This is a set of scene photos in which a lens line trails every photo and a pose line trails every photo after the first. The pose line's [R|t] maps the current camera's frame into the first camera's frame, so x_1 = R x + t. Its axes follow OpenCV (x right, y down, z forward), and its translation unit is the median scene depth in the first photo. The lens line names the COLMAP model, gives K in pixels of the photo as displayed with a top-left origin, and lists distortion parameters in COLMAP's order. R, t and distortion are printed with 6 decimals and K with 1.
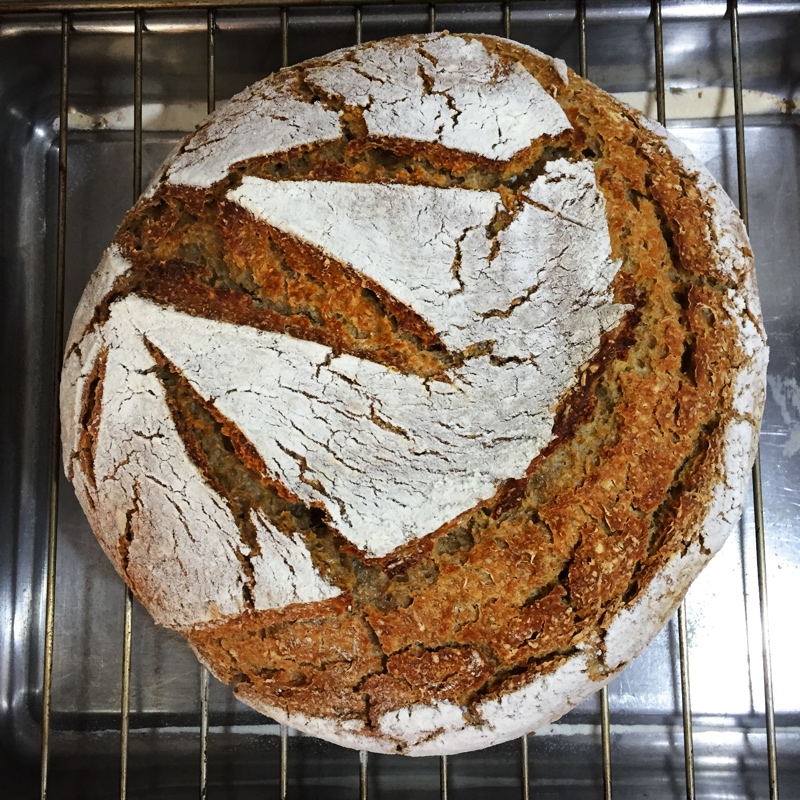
lens RADIAL K [[951.0, 0, 400.0], [0, 951.0, 400.0], [0, 0, 1]] dist [0.051819, -0.032170]
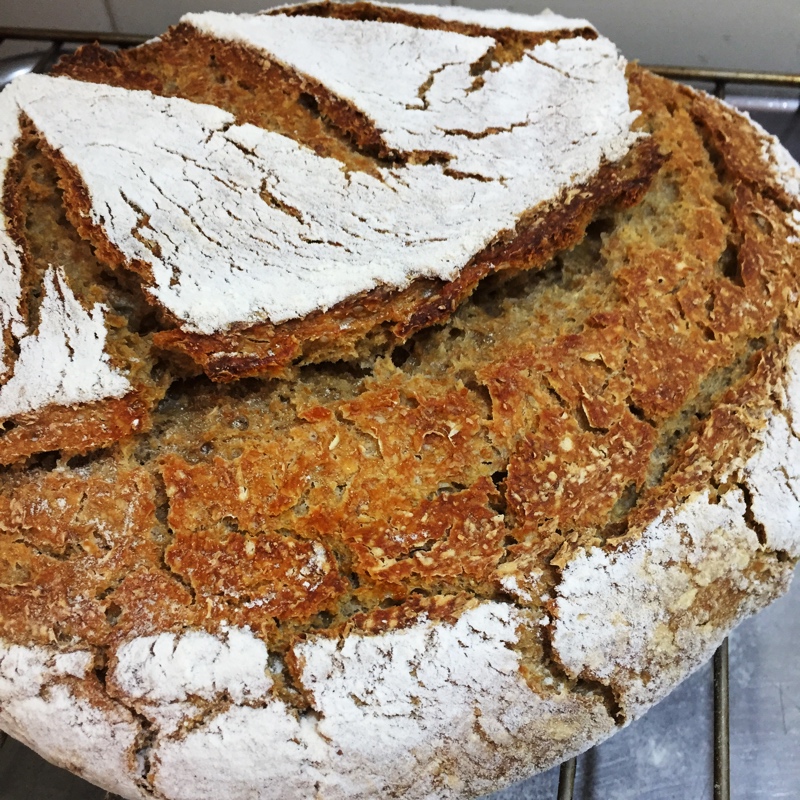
lens RADIAL K [[951.0, 0, 400.0], [0, 951.0, 400.0], [0, 0, 1]] dist [0.051819, -0.032170]
pose [[0.974408, 0.149490, -0.167877, 0.205367], [-0.218207, 0.808430, -0.546651, 0.488572], [0.053998, 0.569293, 0.820360, 0.491443]]
